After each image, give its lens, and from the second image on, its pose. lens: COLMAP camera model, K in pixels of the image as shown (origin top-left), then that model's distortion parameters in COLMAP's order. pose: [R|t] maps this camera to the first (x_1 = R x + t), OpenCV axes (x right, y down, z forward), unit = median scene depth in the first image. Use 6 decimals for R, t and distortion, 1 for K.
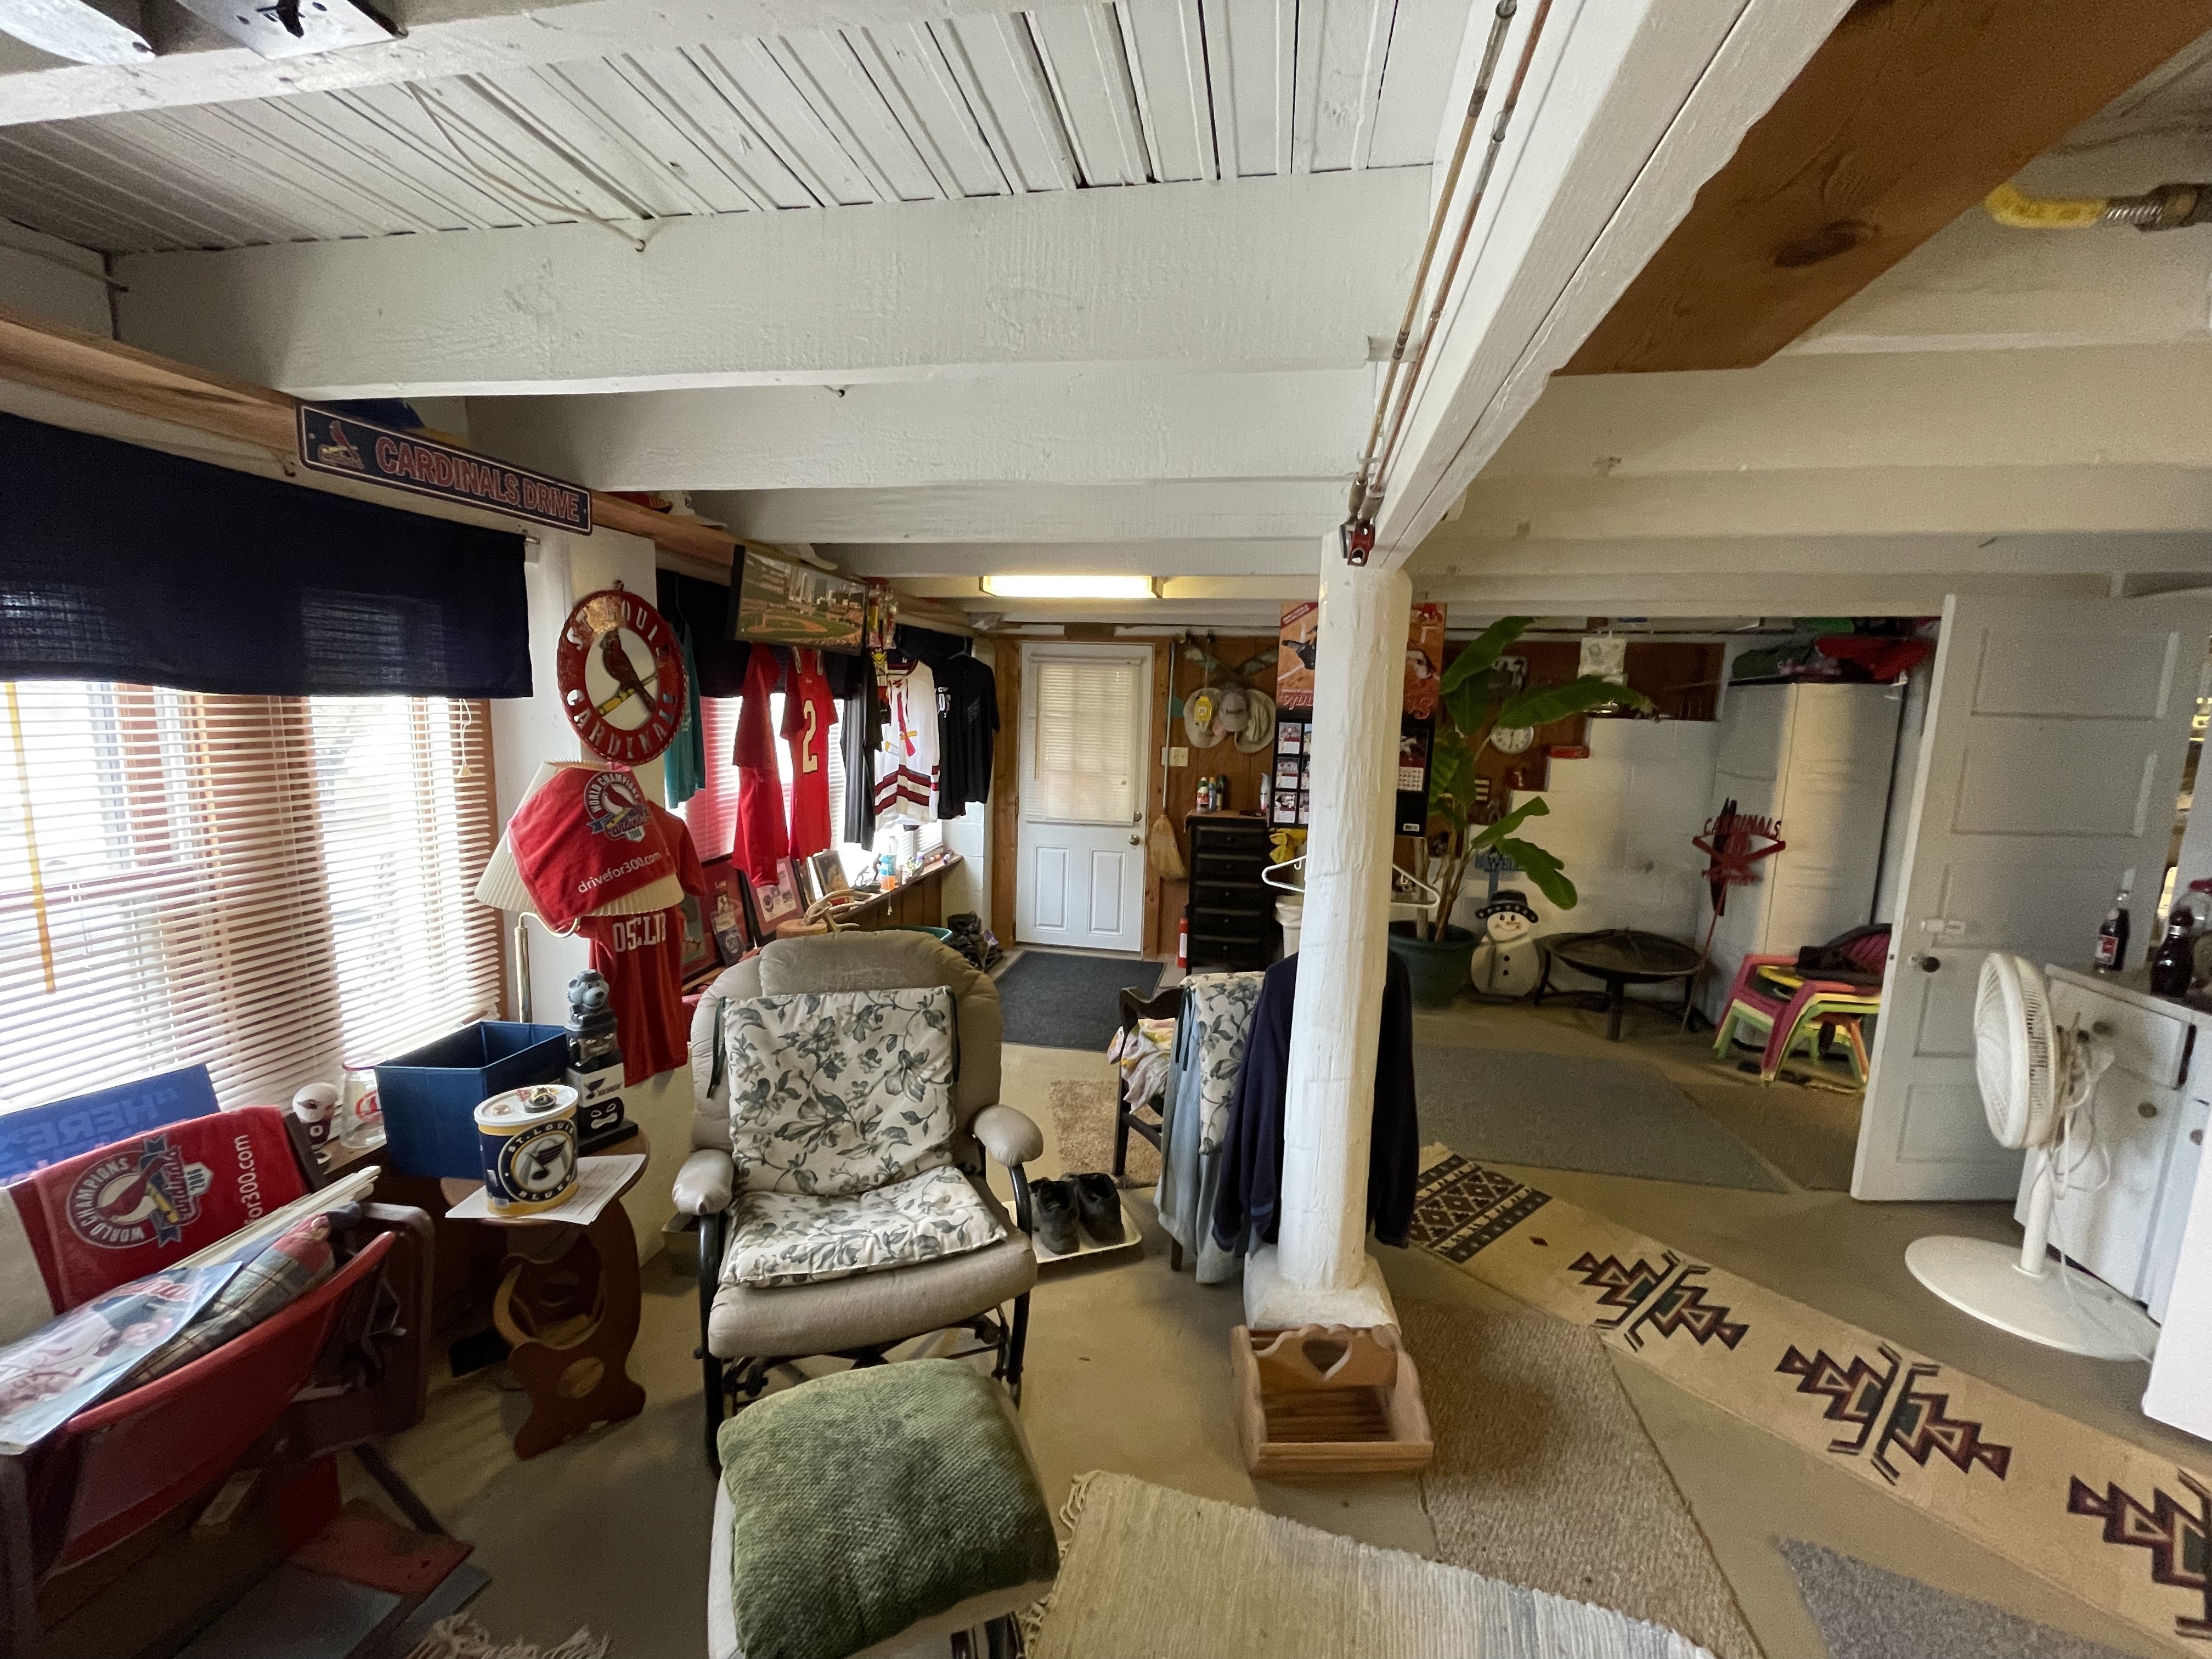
lens RADIAL K [[893.5, 0, 1100.0], [0, 893.5, 824.7], [0, 0, 1]] dist [-0.004743, 0.000069]
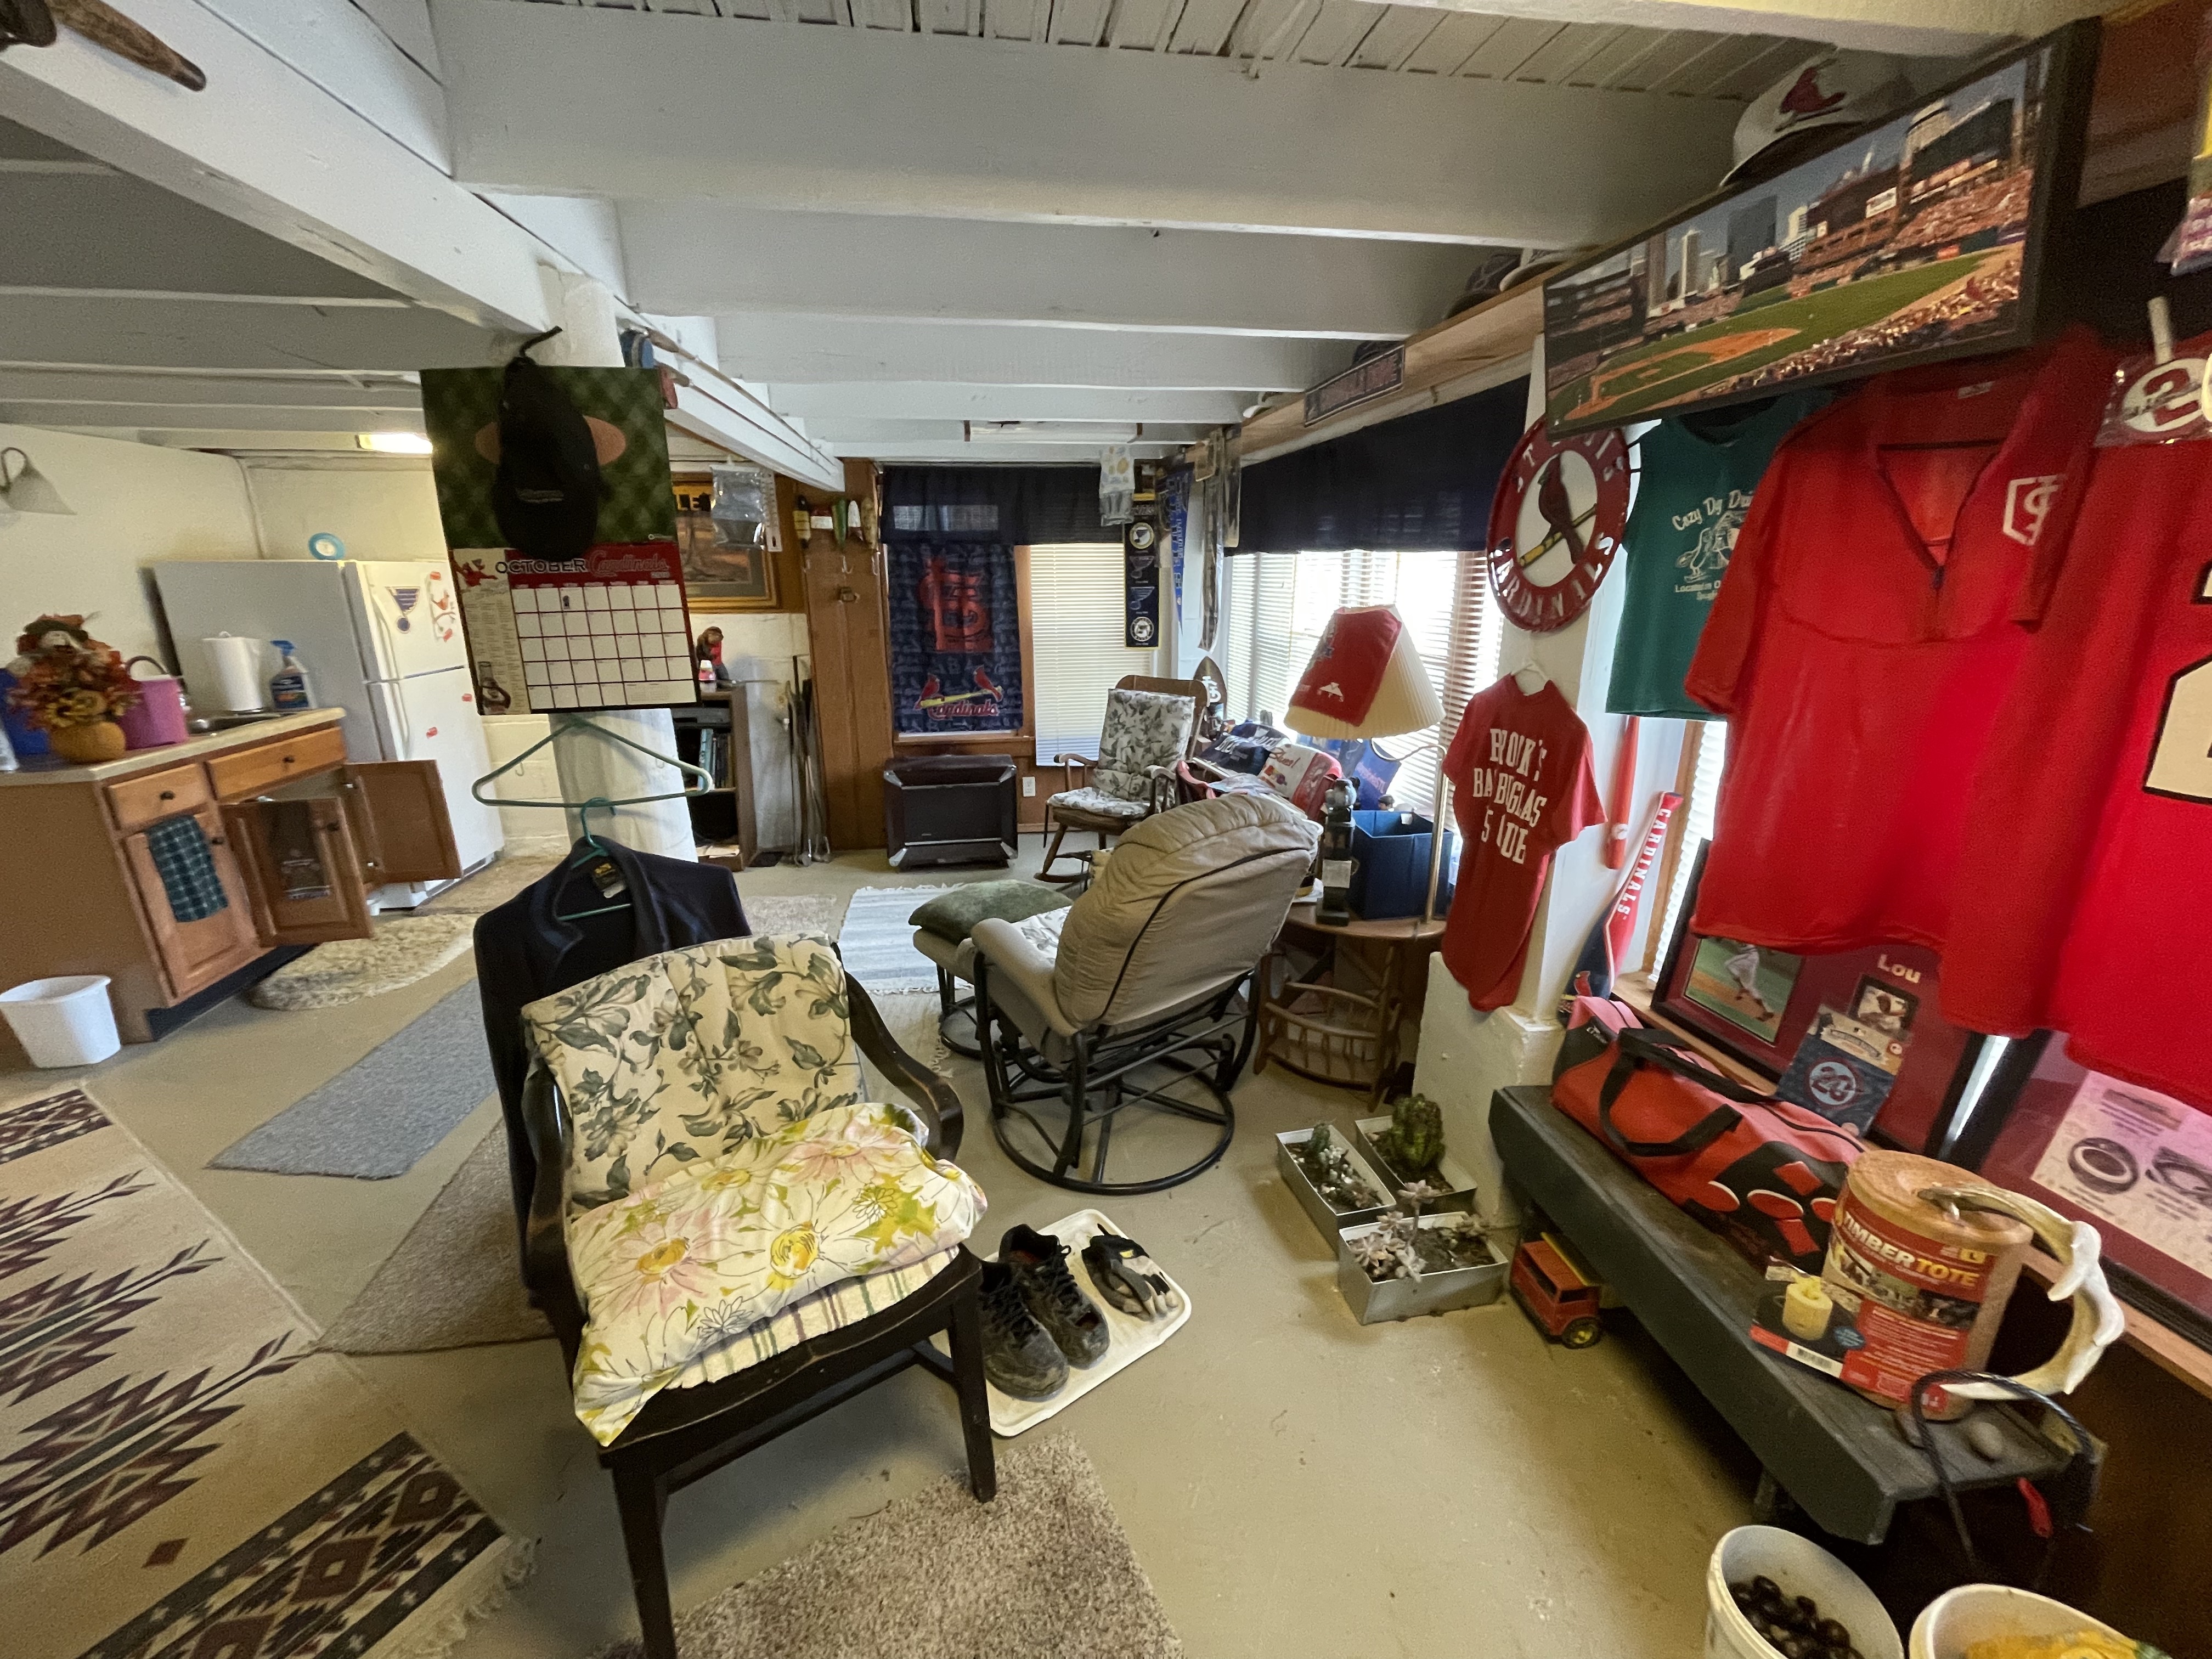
lens RADIAL K [[893.5, 0, 1105.1], [0, 893.5, 828.5], [0, 0, 1]] dist [-0.004743, 0.000069]
pose [[-0.940774, 0.075779, -0.330457, 0.102977], [-0.066117, 0.914979, 0.398047, -0.178518], [0.332525, 0.396321, -0.855778, 1.457367]]
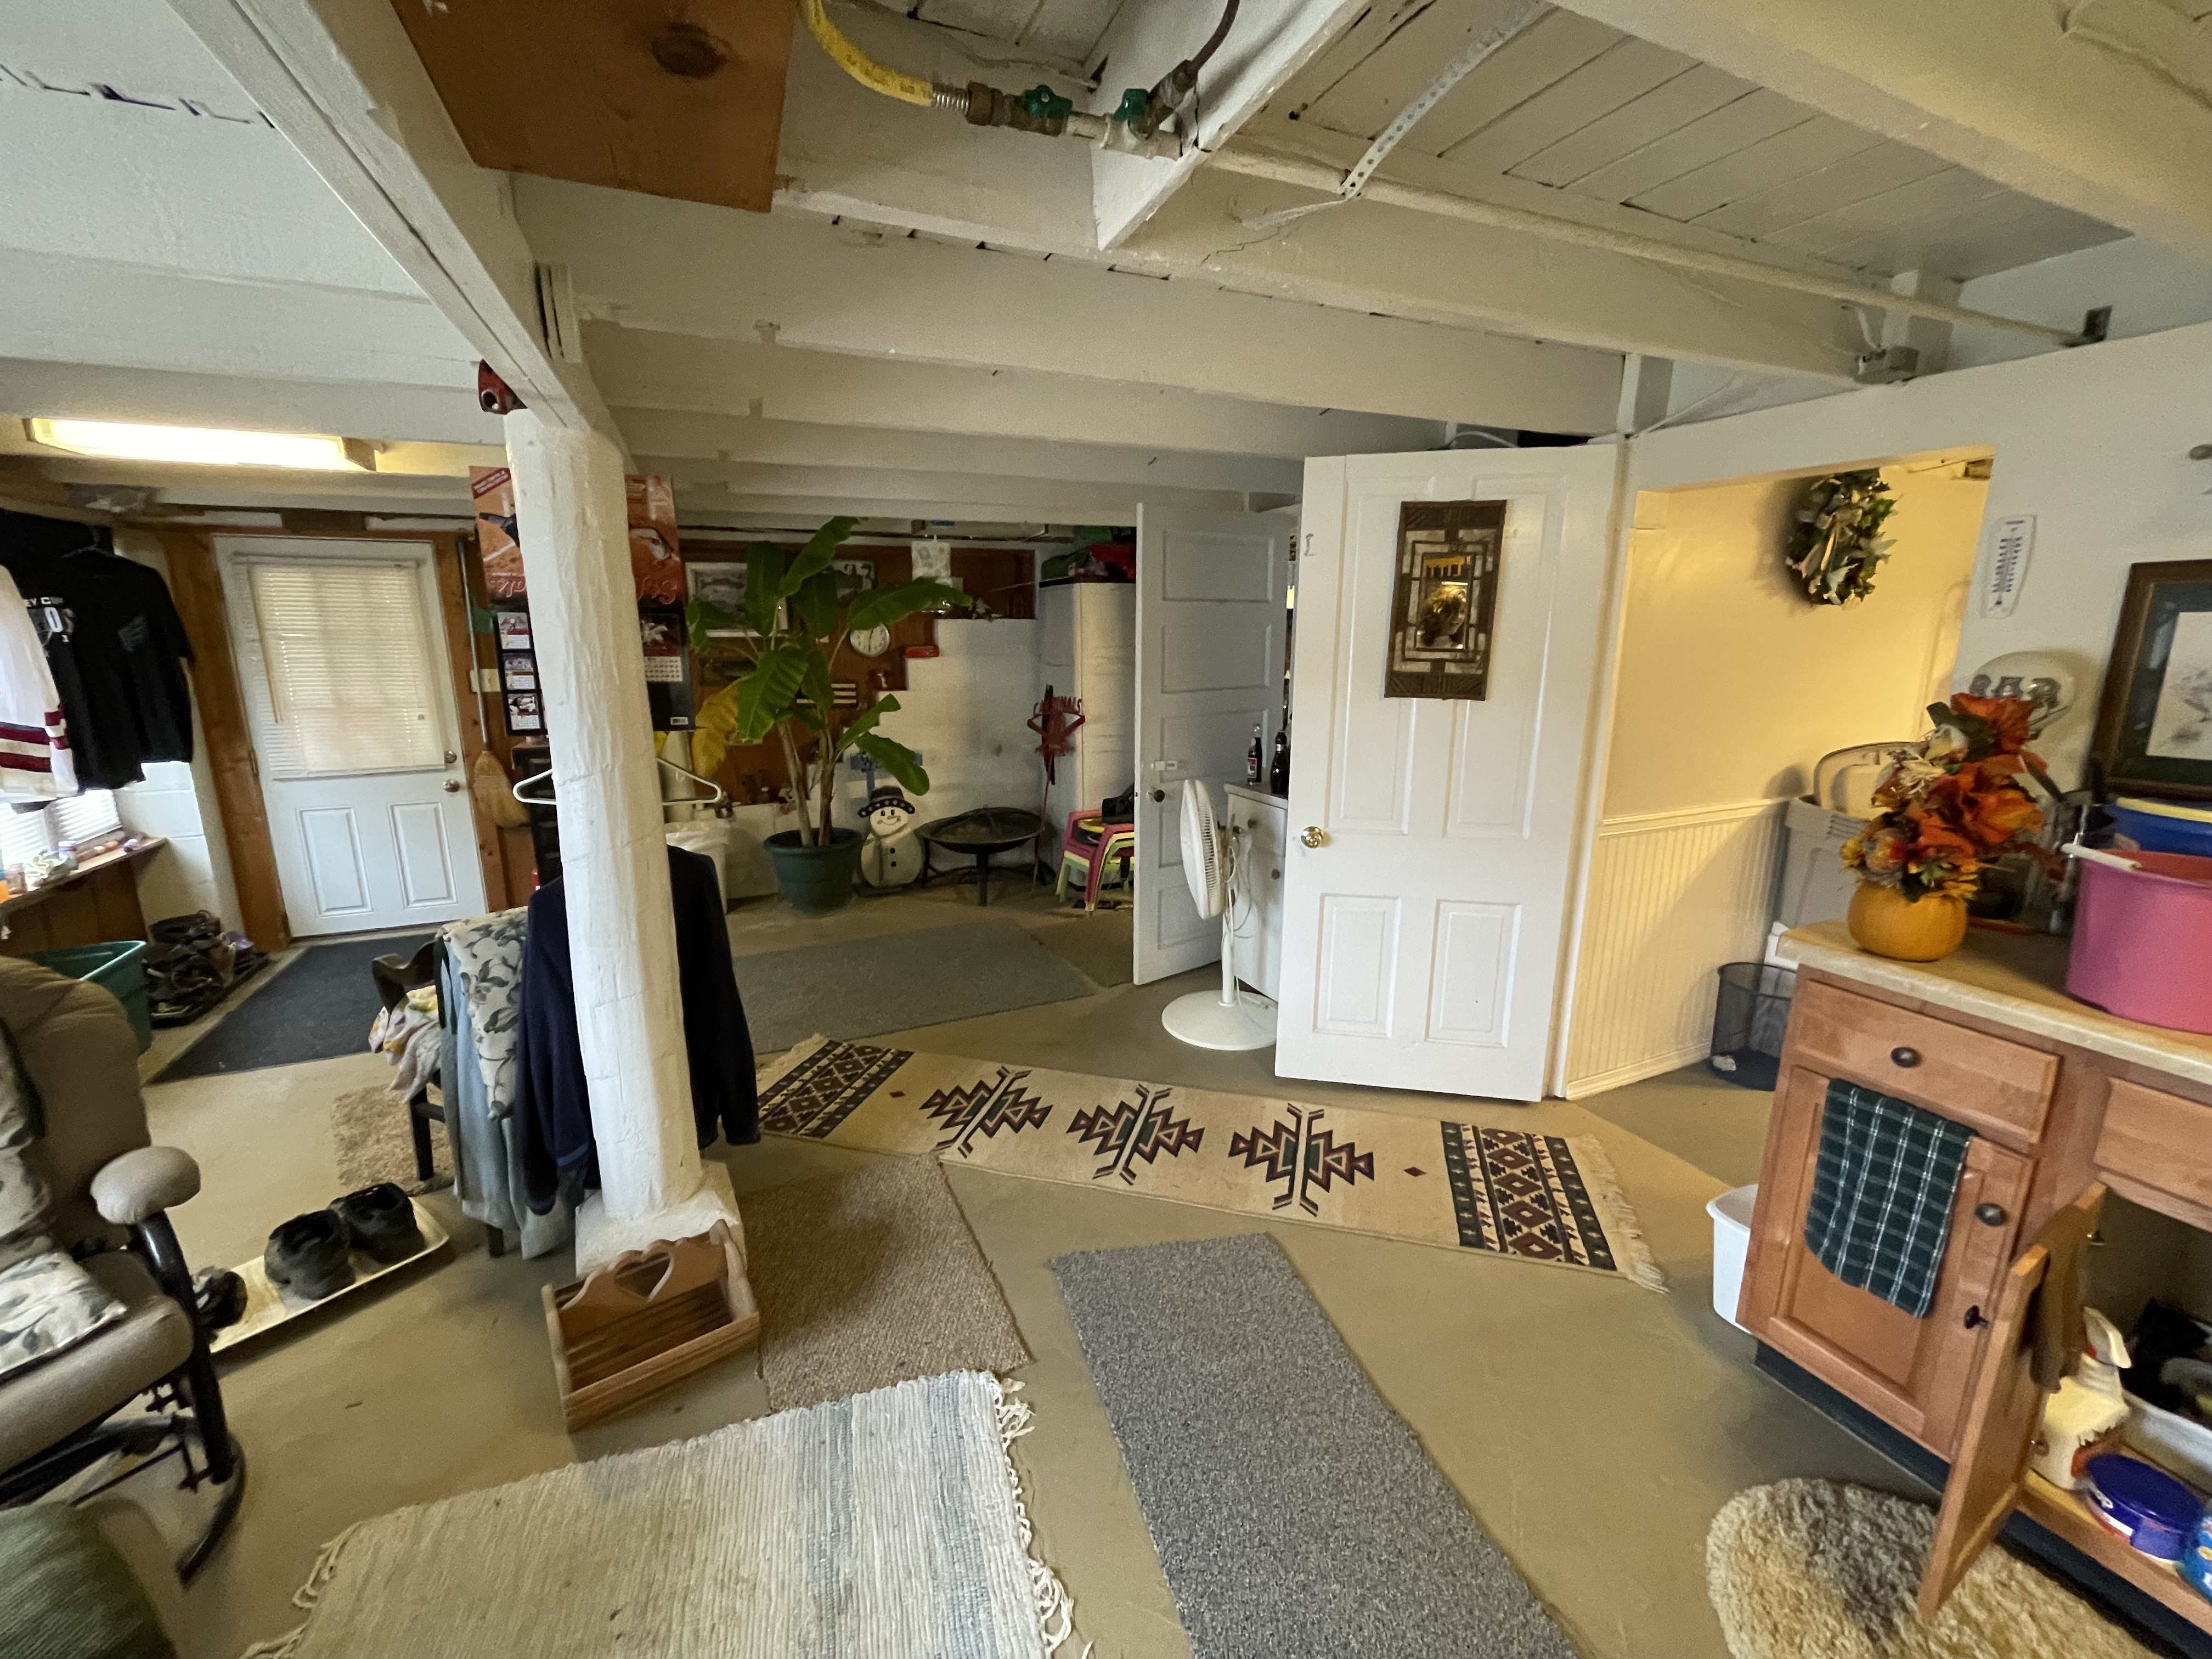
lens RADIAL K [[893.5, 0, 1107.8], [0, 893.5, 825.9], [0, 0, 1]] dist [-0.004743, 0.000069]
pose [[0.819077, -0.151922, 0.553203, 0.145788], [0.104047, 0.987646, 0.117178, 0.040166], [-0.564170, -0.038419, 0.824764, -0.036189]]
